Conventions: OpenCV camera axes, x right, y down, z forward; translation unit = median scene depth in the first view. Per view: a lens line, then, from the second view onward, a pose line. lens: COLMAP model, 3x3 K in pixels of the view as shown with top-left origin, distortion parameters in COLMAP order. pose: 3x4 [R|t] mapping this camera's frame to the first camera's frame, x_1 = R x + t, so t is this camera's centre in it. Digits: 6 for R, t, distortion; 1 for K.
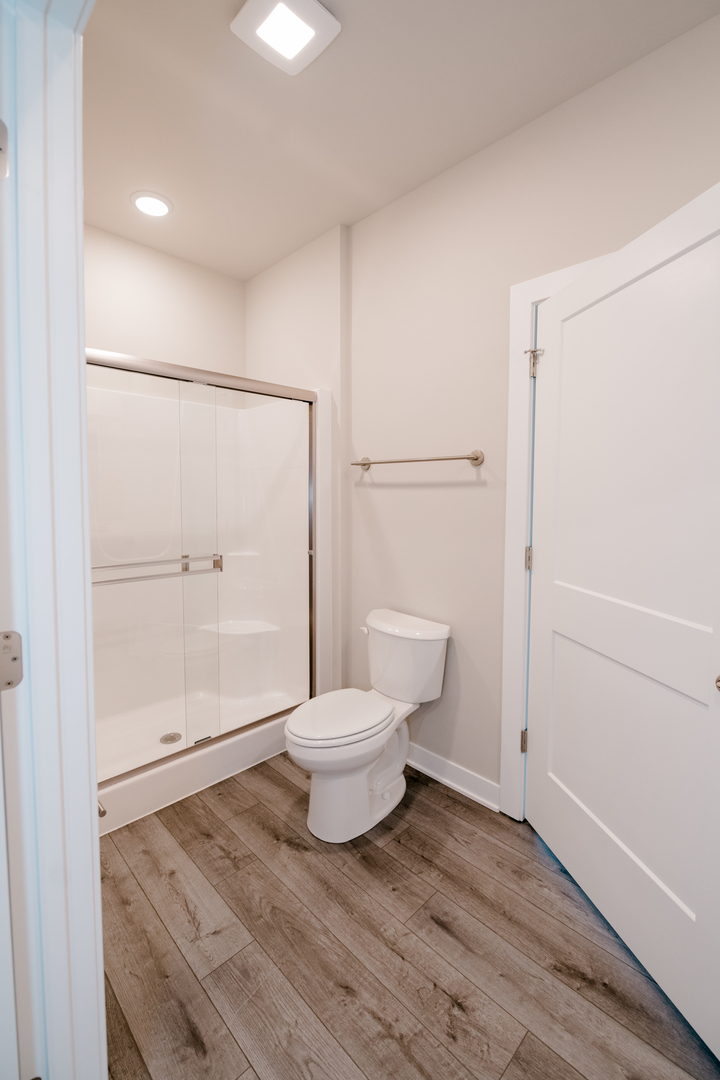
lens RADIAL K [[477.2, 0, 362.4], [0, 477.2, 524.9], [0, 0, 1]] dist [-0.004895, -0.000416]
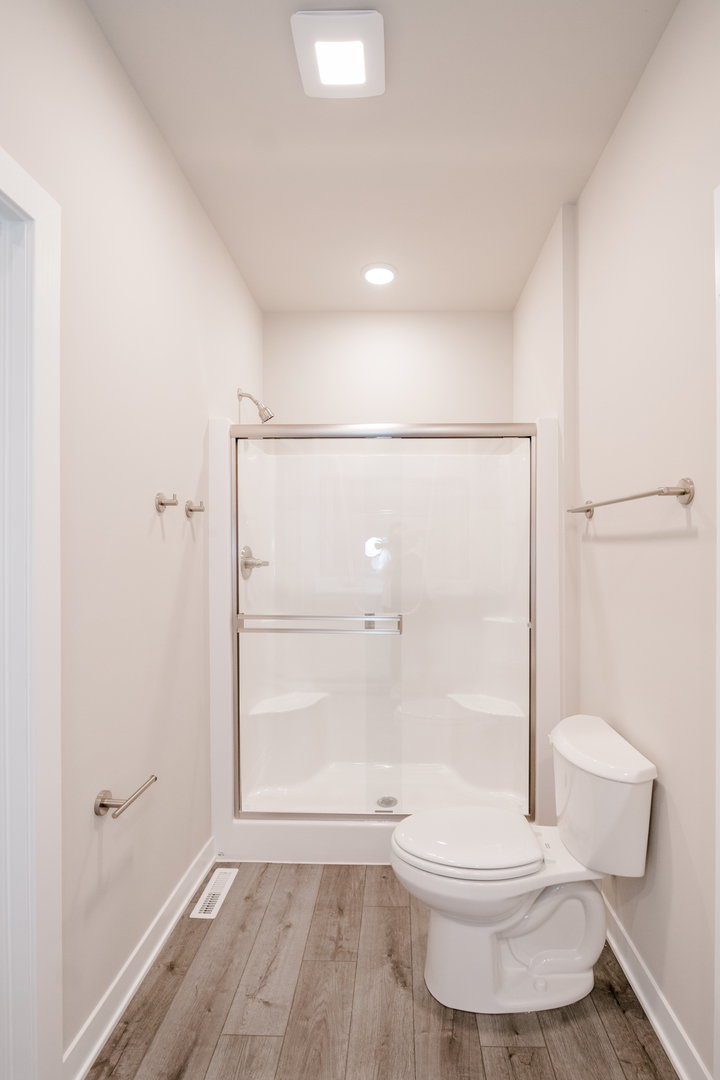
lens RADIAL K [[523.4, 0, 363.1], [0, 523.4, 555.3], [0, 0, 1]] dist [-0.002205, -0.000200]
pose [[0.685401, 0.004054, -0.728154, 0.496835], [-0.043724, 0.998409, -0.035598, -0.021765], [0.726851, 0.056237, 0.684488, 0.298952]]
